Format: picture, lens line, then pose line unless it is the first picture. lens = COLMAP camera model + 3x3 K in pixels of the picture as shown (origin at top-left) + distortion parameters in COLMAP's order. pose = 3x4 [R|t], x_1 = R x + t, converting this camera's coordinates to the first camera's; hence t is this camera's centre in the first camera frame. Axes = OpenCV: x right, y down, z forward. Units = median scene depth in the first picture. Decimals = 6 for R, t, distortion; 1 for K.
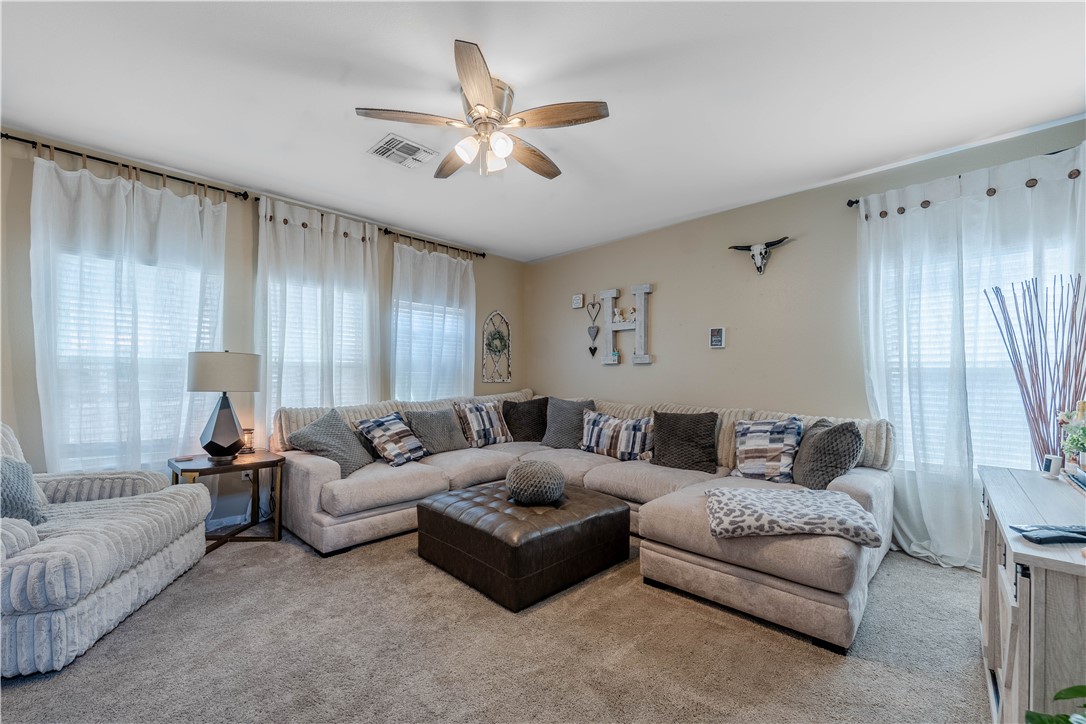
lens RADIAL K [[437.5, 0, 542.0], [0, 437.5, 375.8], [0, 0, 1]] dist [0.000847, 0.000027]
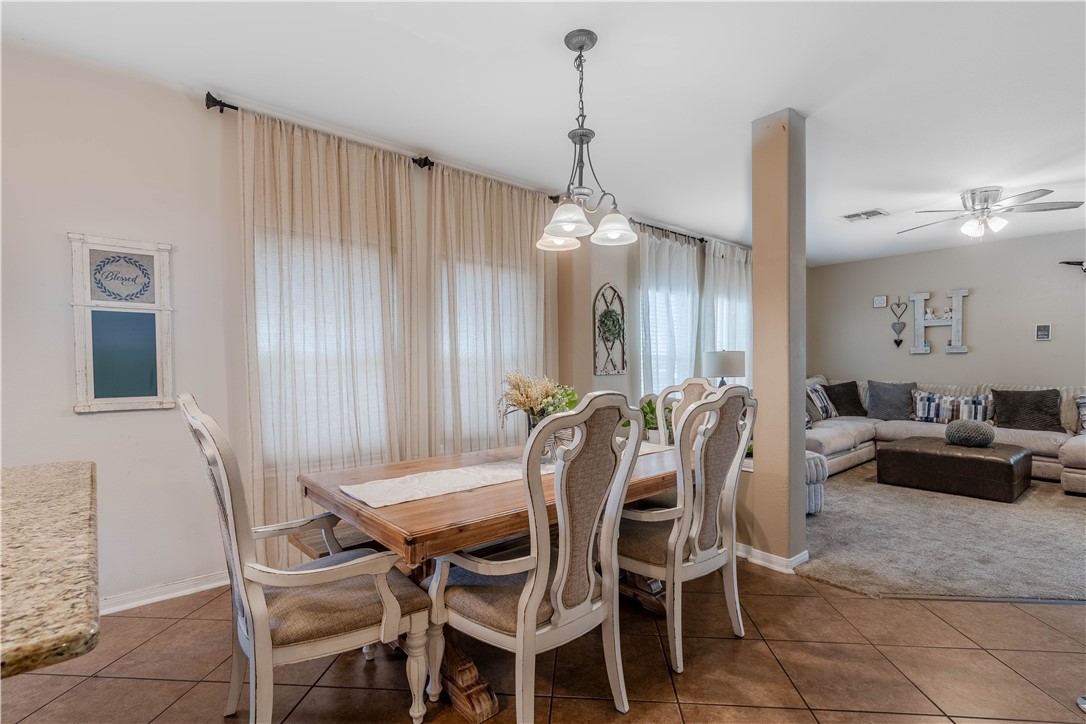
lens RADIAL K [[504.4, 0, 533.3], [0, 504.4, 376.9], [0, 0, 1]] dist [0.001488, -0.000062]
pose [[0.994330, -0.010656, -0.105799, -0.958992], [0.013464, 0.999575, 0.025861, -0.014909], [0.105479, -0.027139, 0.994051, -0.654048]]
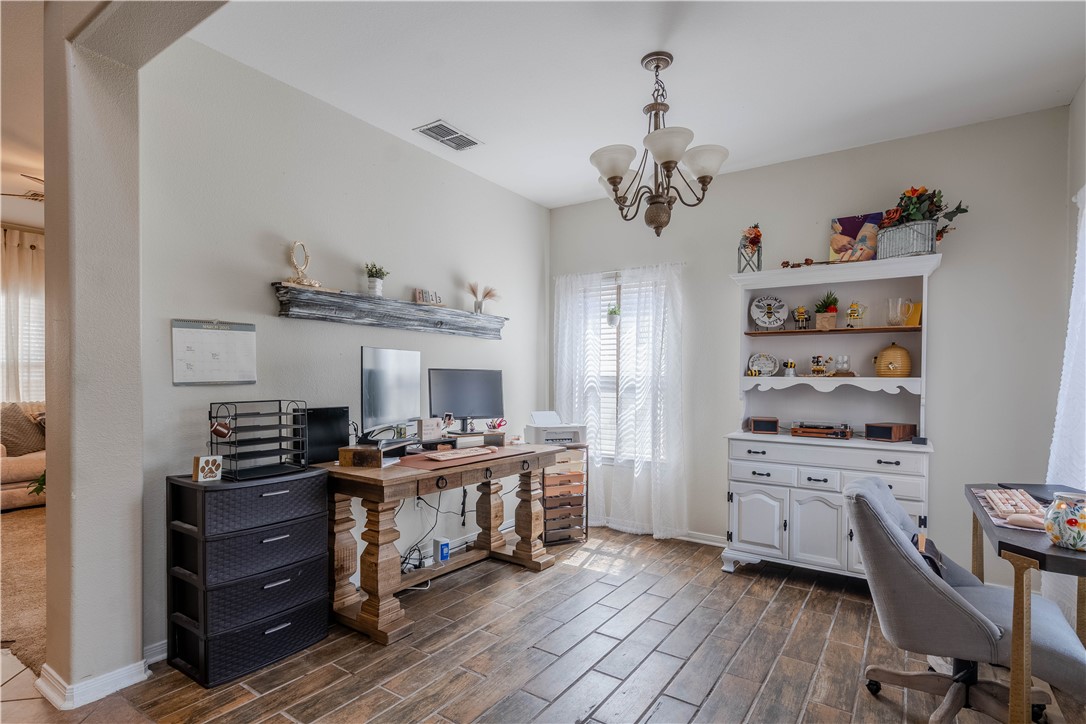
lens RADIAL K [[550.9, 0, 567.4], [0, 550.9, 375.9], [0, 0, 1]] dist [0.002766, 0.000037]
pose [[0.982348, -0.004456, 0.187011, 0.627308], [0.002802, 0.999955, 0.009103, -0.004766], [-0.187043, -0.008418, 0.982316, -0.643013]]
